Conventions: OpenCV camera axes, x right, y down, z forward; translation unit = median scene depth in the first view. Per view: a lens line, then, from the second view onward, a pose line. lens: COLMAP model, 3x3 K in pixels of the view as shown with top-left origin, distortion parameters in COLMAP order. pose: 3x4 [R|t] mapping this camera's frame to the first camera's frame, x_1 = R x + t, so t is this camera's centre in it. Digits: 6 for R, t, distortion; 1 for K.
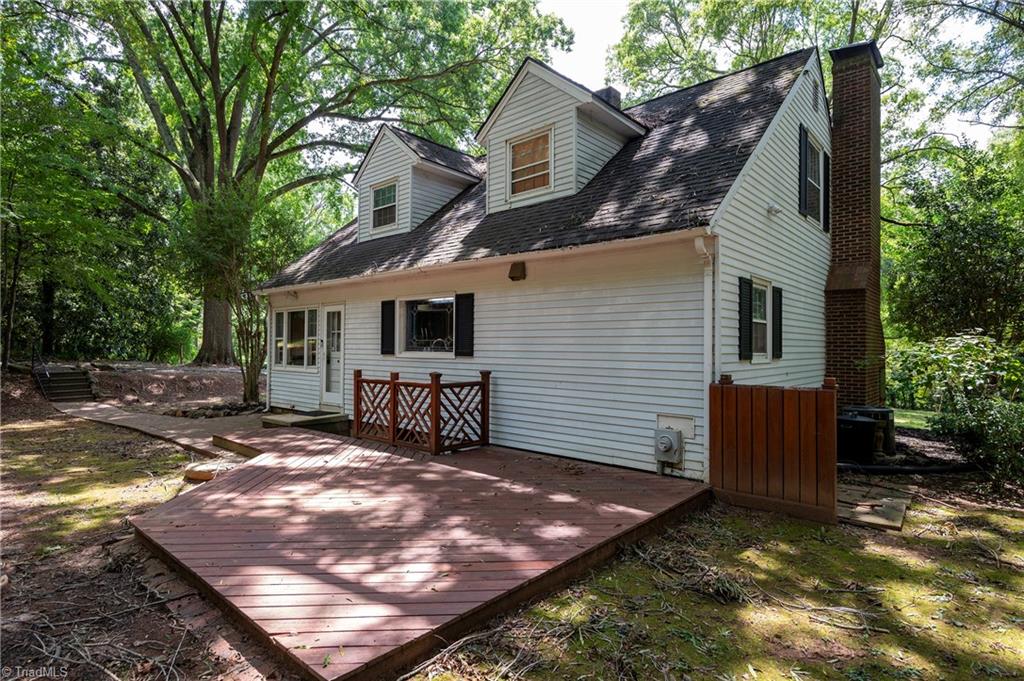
lens RADIAL K [[537.7, 0, 515.5], [0, 537.7, 343.2], [0, 0, 1]] dist [-0.003088, 0.000070]
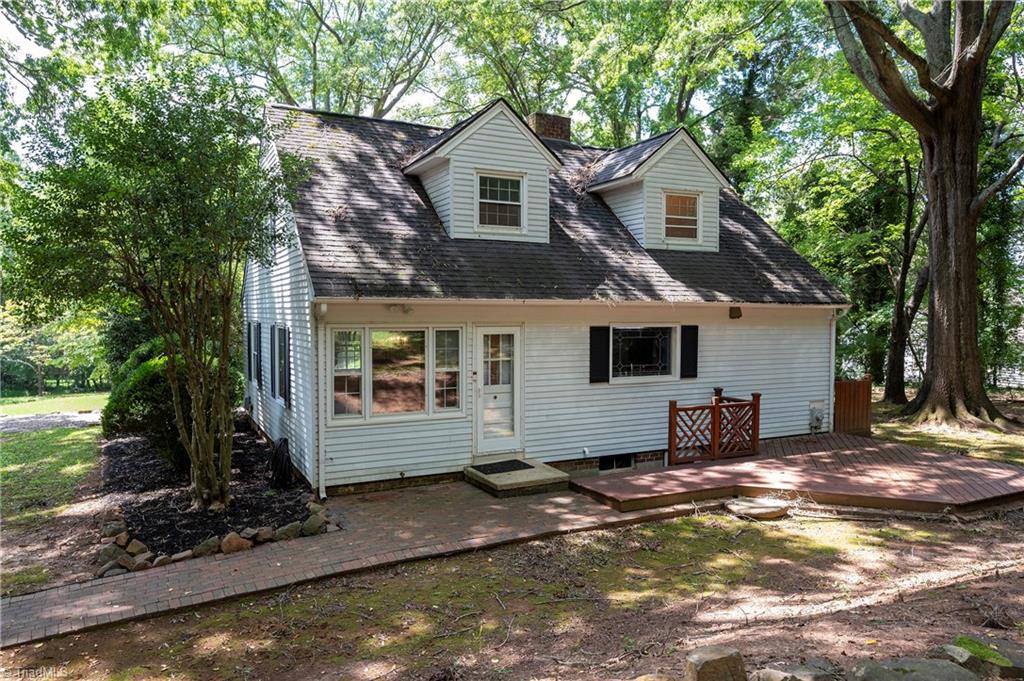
lens RADIAL K [[699.7, 0, 508.7], [0, 699.7, 339.2], [0, 0, 1]] dist [0.002733, -0.005619]
pose [[0.368864, -0.043754, 0.928453, -1.893502], [-0.009088, 0.998674, 0.050674, -0.153382], [-0.929439, -0.027129, 0.367977, 0.906308]]
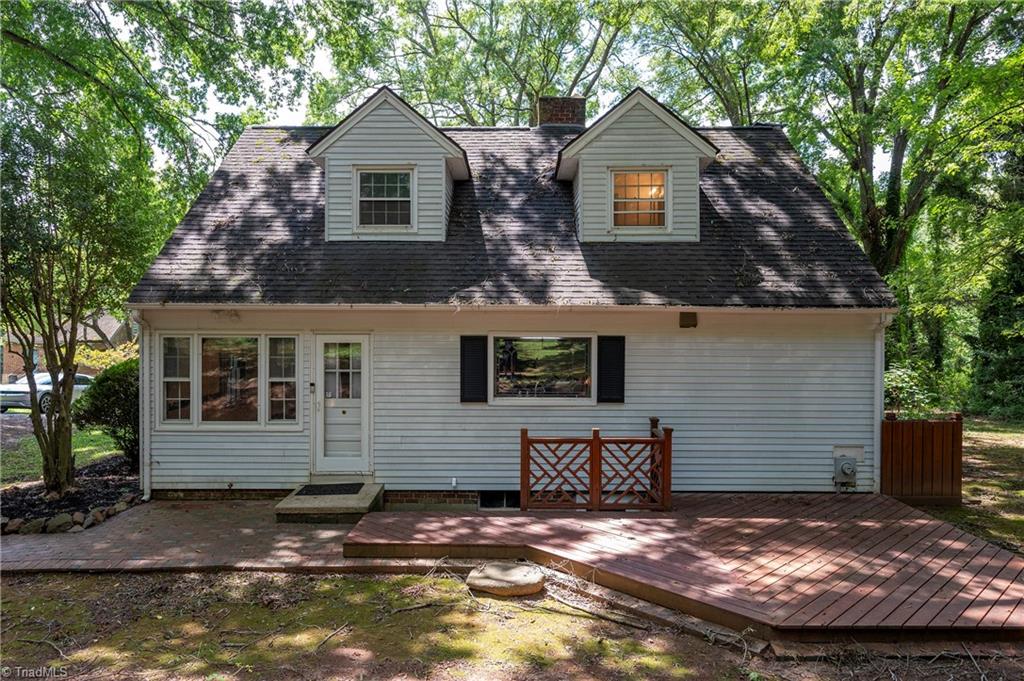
lens RADIAL K [[699.7, 0, 515.0], [0, 699.7, 335.4], [0, 0, 1]] dist [0.002733, -0.005619]
pose [[0.751155, -0.014242, 0.659972, -1.153557], [-0.003938, 0.999653, 0.026054, -0.139509], [-0.660114, -0.022169, 0.750838, 0.225227]]
